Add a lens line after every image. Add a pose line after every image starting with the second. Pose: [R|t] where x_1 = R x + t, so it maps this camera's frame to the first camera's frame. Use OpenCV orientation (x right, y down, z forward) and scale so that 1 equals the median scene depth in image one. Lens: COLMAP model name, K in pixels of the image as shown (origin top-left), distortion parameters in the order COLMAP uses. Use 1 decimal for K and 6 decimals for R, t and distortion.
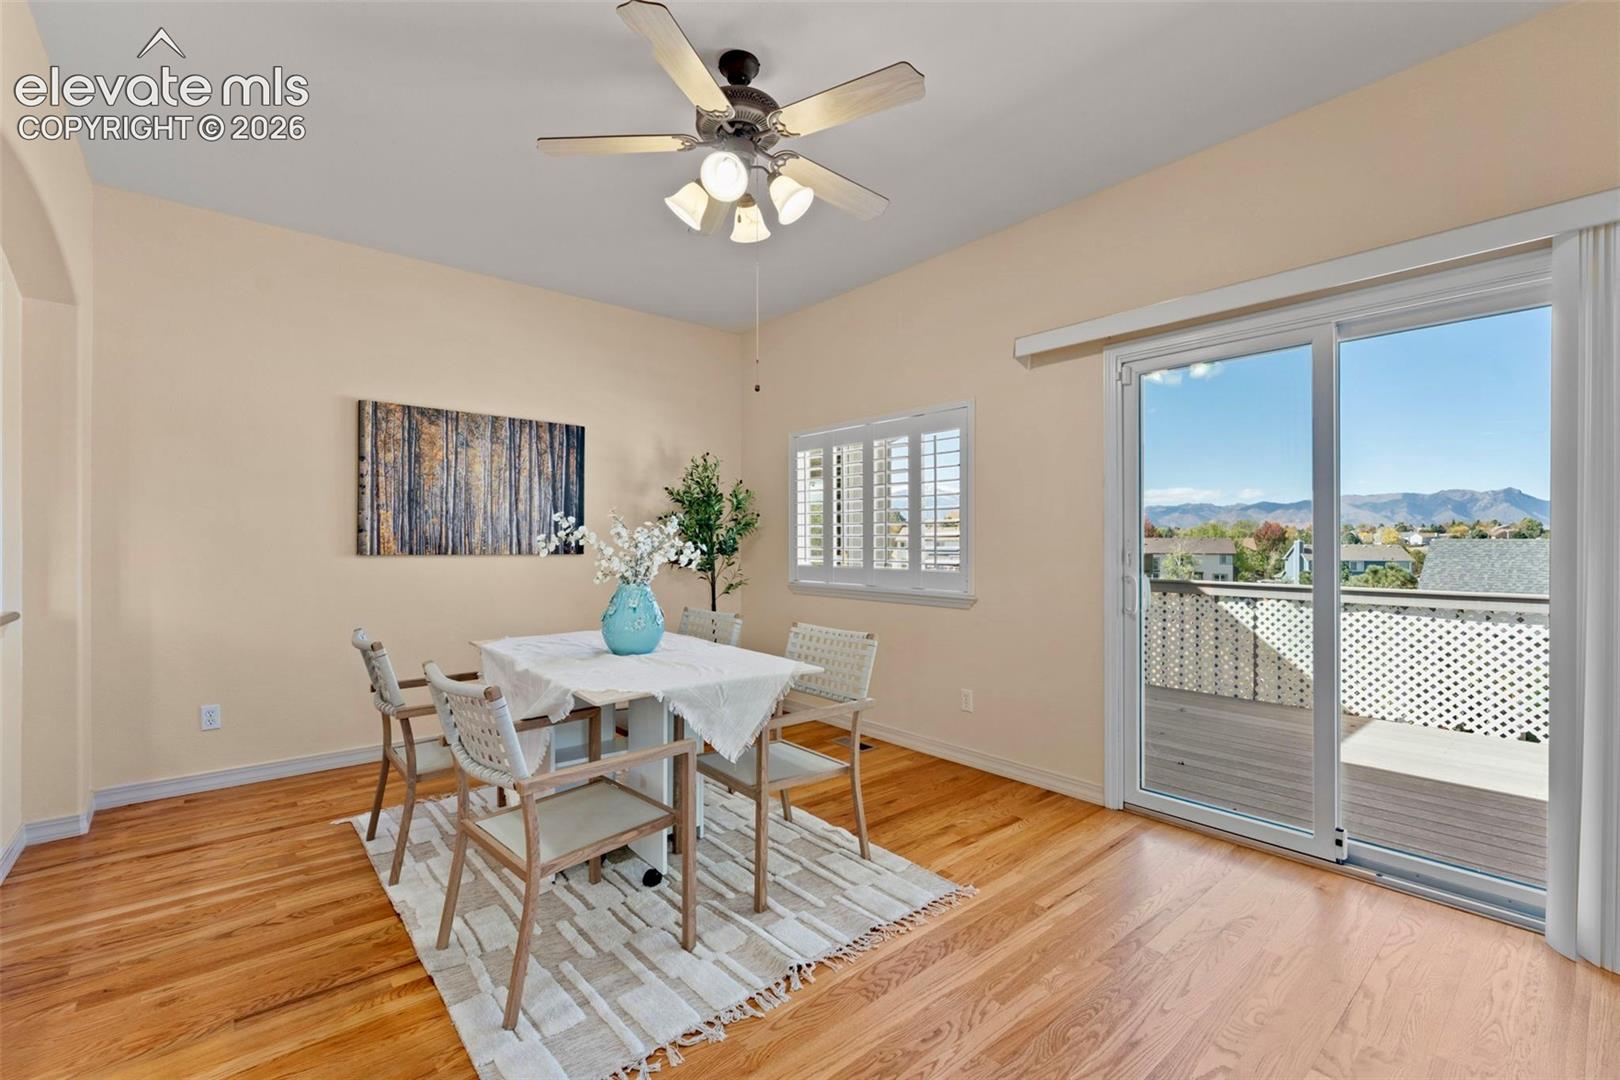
lens RADIAL K [[690.7, 0, 801.1], [0, 690.7, 542.4], [0, 0, 1]] dist [0.001060, 0.000208]
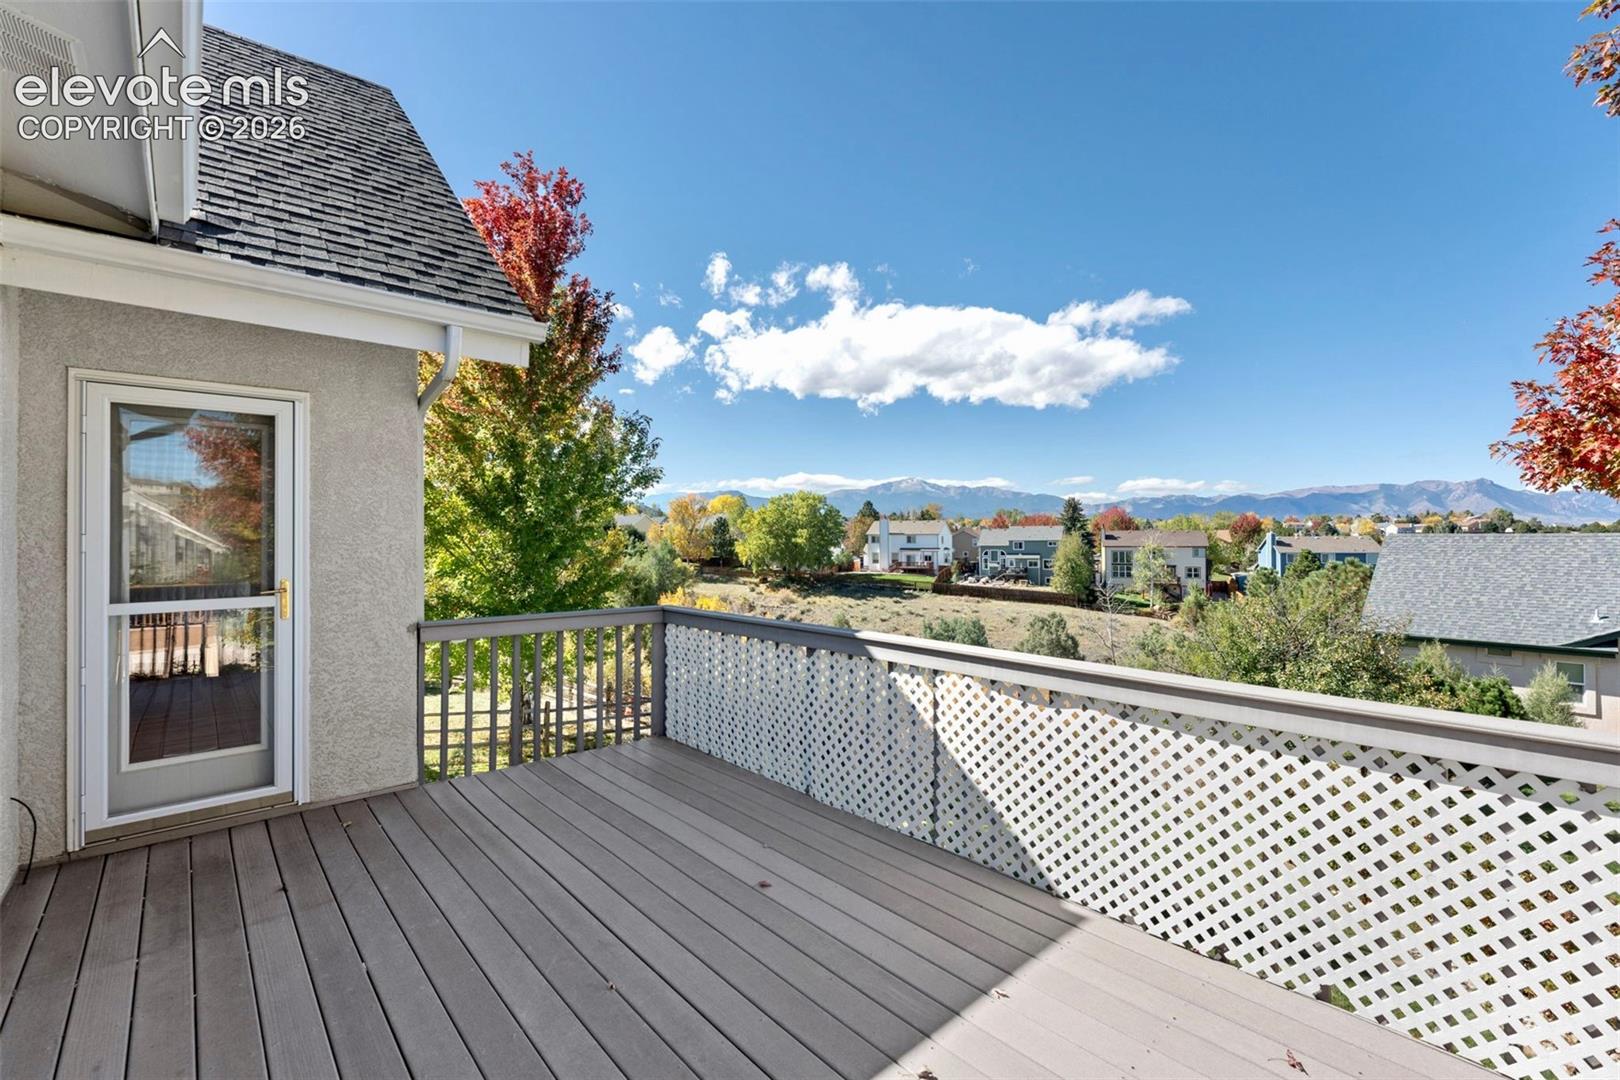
lens RADIAL K [[700.1, 0, 805.1], [0, 700.1, 535.9], [0, 0, 1]] dist [-0.000750, -0.000270]
pose [[0.999602, -0.005434, 0.027685, 0.592093], [0.005430, 0.999985, 0.000218, -0.035953], [-0.027686, -0.000068, 0.999617, 0.461506]]
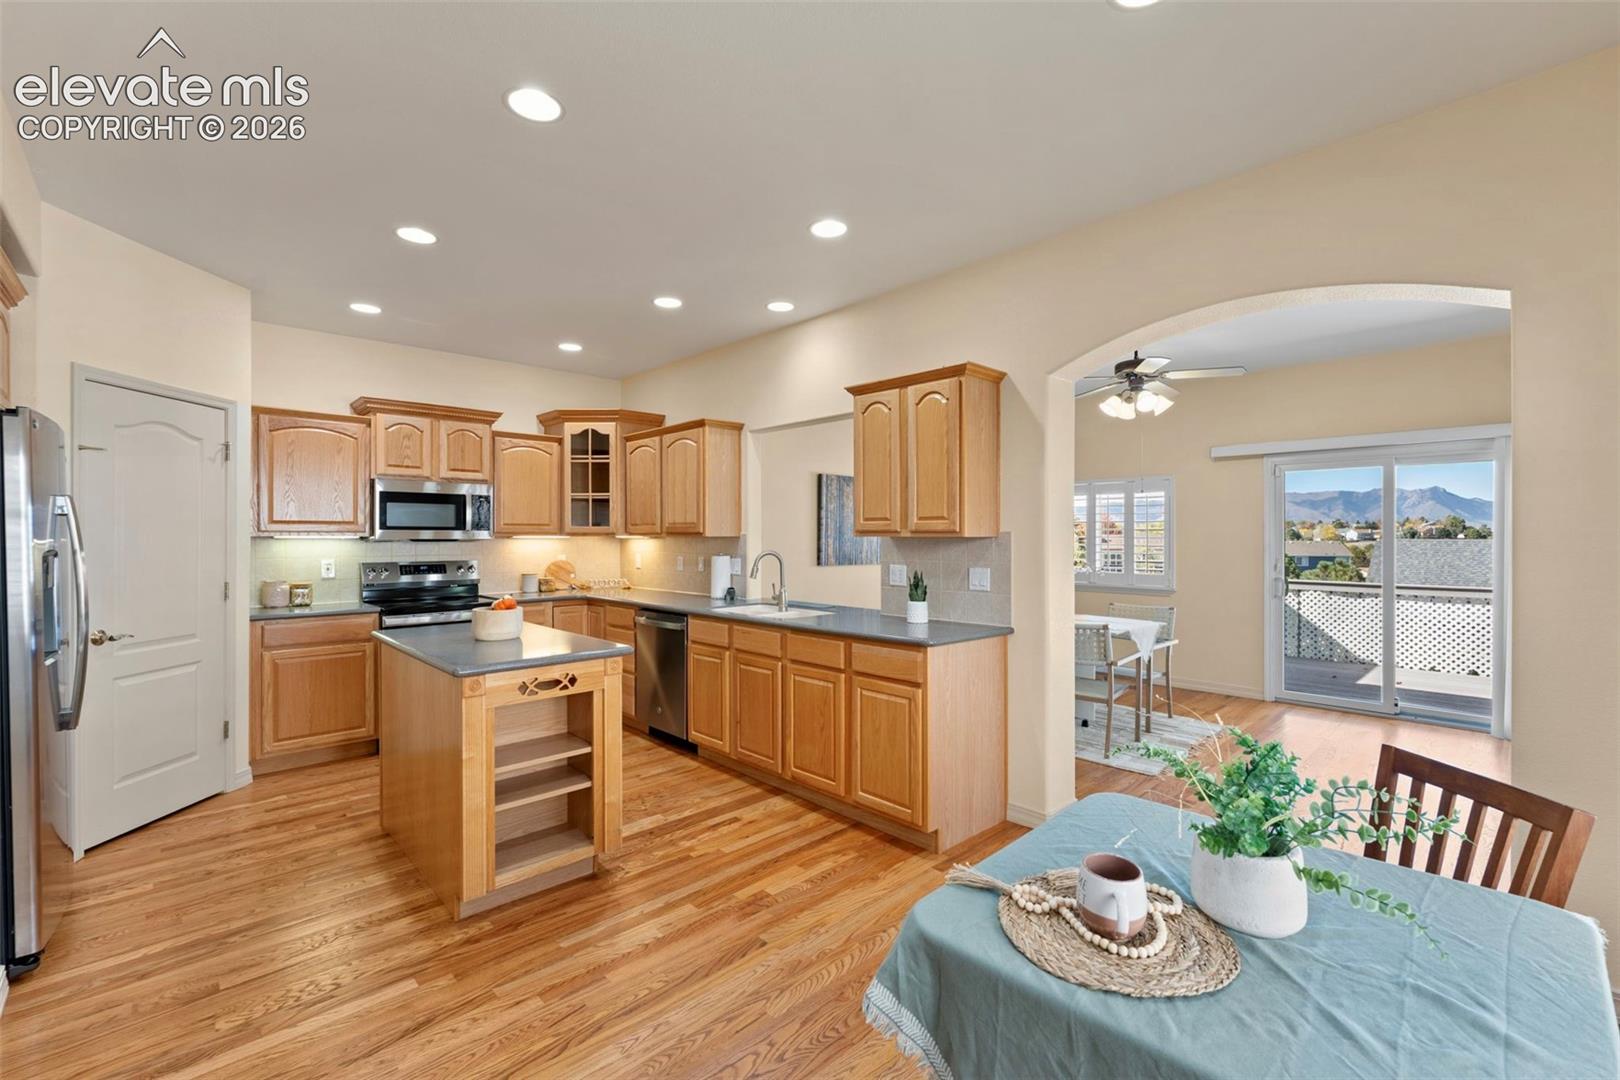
lens RADIAL K [[690.7, 0, 801.1], [0, 690.7, 542.4], [0, 0, 1]] dist [0.001060, 0.000208]
pose [[0.998453, -0.000317, 0.055601, -0.569208], [-0.000061, 0.999977, 0.006781, -0.036361], [-0.055602, -0.006774, 0.998430, -0.494097]]
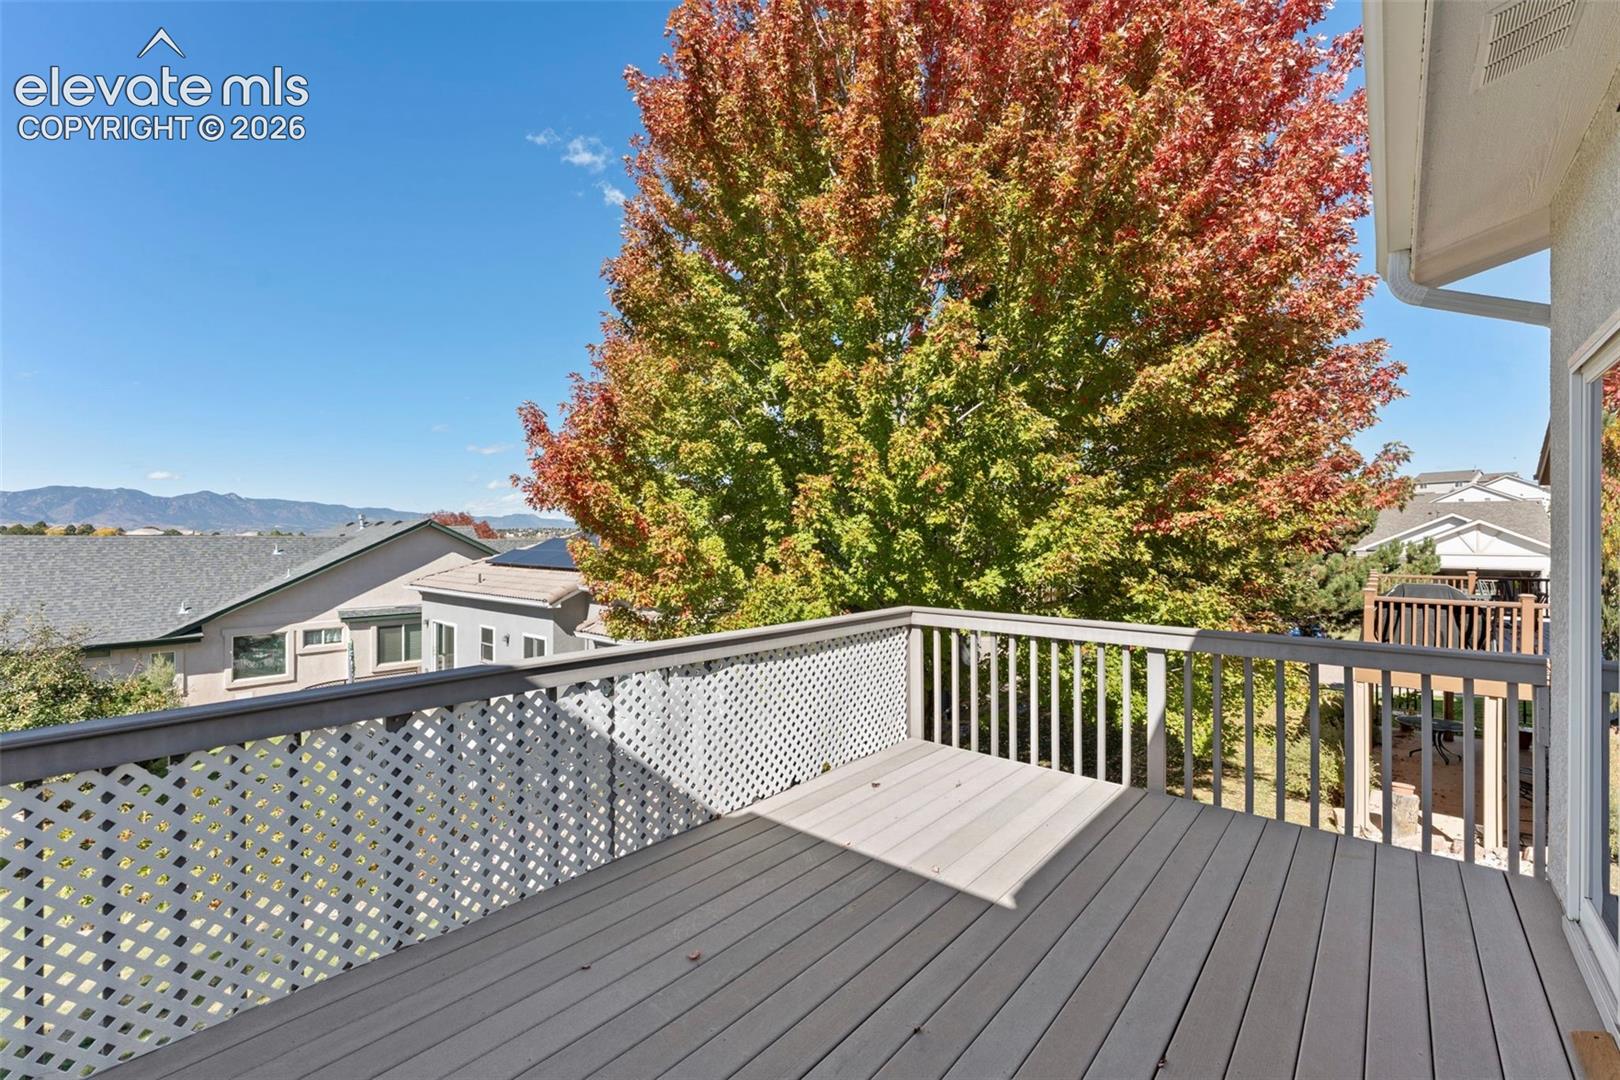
lens RADIAL K [[690.7, 0, 801.1], [0, 690.7, 542.4], [0, 0, 1]] dist [0.001060, 0.000208]
pose [[-0.158769, -0.009814, 0.987267, 0.096205], [-0.002765, 0.999951, 0.009495, -0.036801], [-0.987312, -0.001222, -0.158789, 1.043910]]
